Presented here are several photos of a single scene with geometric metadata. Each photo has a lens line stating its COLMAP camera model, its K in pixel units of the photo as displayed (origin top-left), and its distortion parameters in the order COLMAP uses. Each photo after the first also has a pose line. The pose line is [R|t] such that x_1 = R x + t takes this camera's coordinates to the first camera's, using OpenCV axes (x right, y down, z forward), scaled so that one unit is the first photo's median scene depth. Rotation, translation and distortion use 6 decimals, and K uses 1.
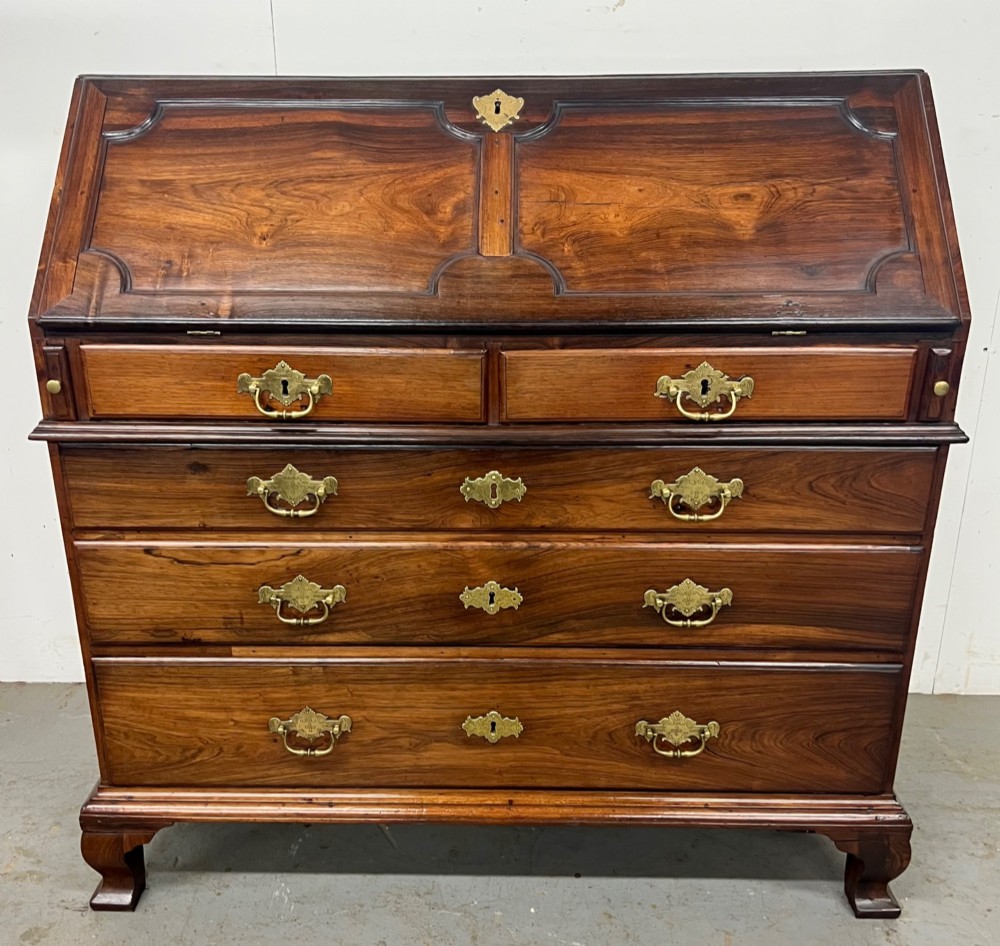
lens RADIAL K [[1132.1, 0, 488.3], [0, 1132.1, 515.3], [0, 0, 1]] dist [0.055888, 0.000000]
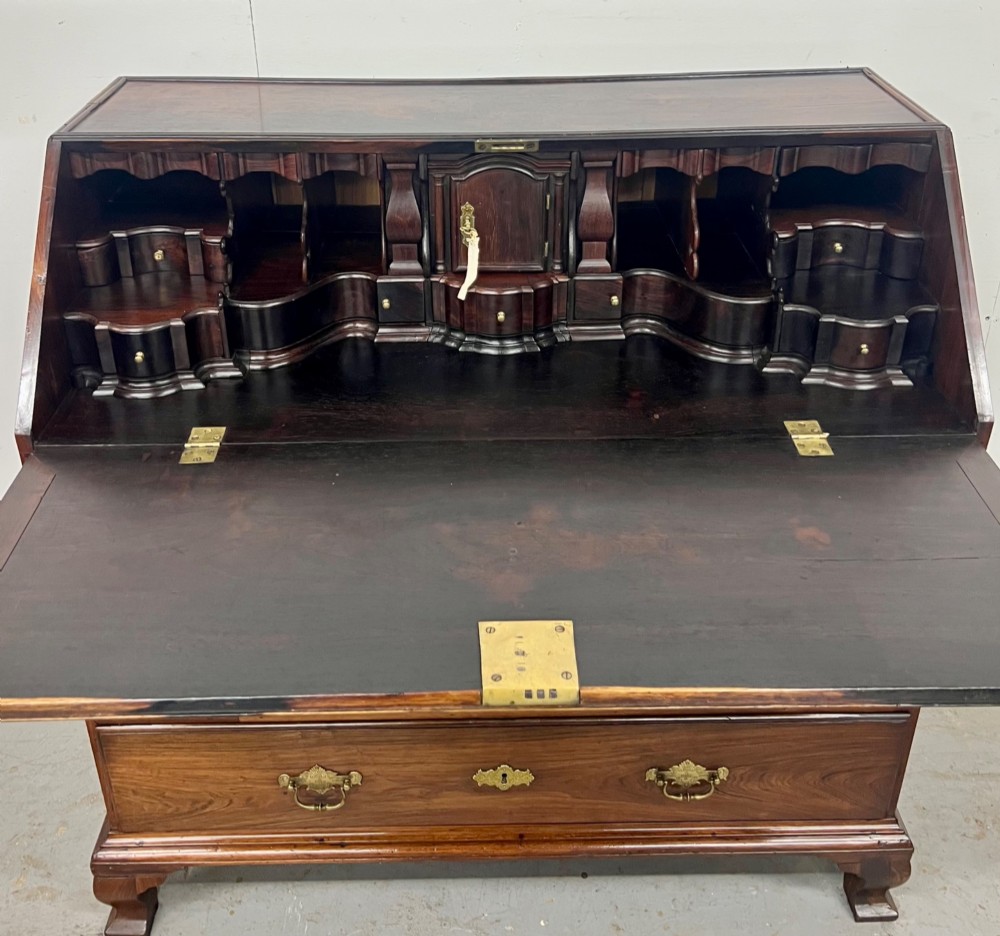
lens RADIAL K [[1132.1, 0, 499.6], [0, 1132.1, 409.8], [0, 0, 1]] dist [0.055888, 0.000000]
pose [[0.999310, -0.018671, 0.032100, -0.025830], [0.014673, 0.992598, 0.120554, -0.254051], [-0.034113, -0.120000, 0.992188, 0.040691]]
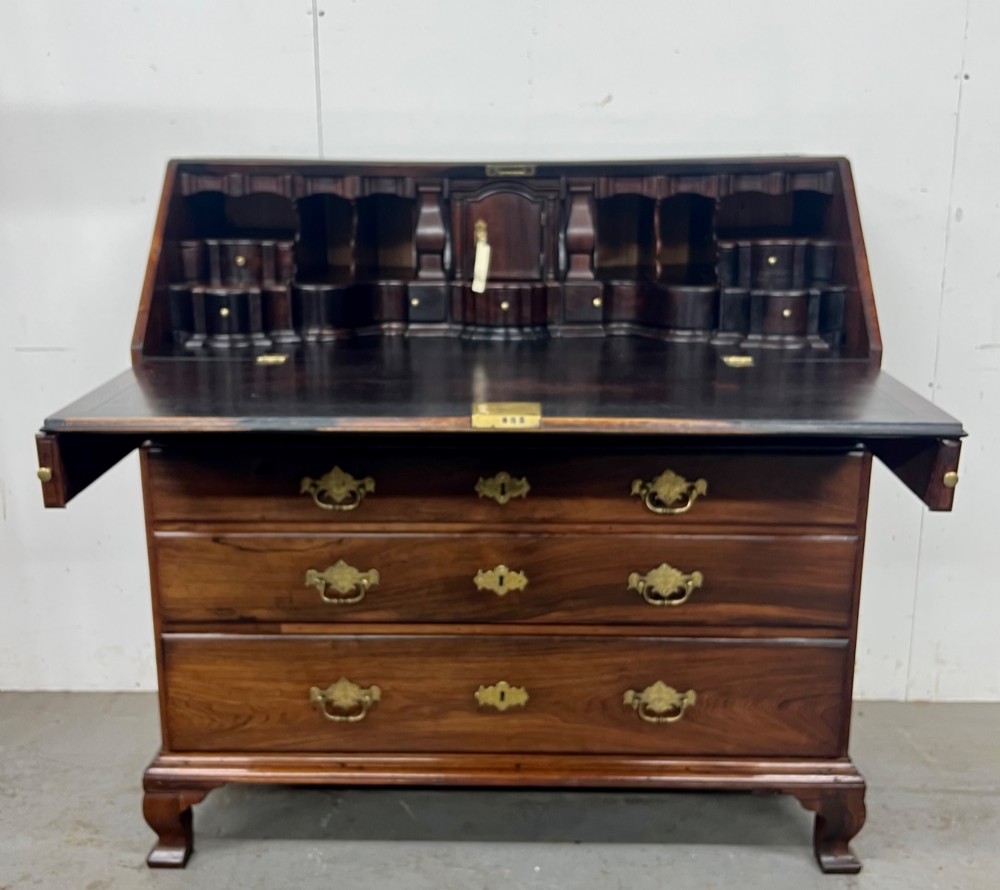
lens RADIAL K [[1168.4, 0, 501.0], [0, 1168.4, 446.7], [0, 0, 1]] dist [0.068858, 0.000000]
pose [[0.999995, 0.001022, 0.002860, -0.000909], [-0.000711, 0.994288, -0.106723, 0.059944], [-0.002953, 0.106721, 0.994285, -0.224943]]
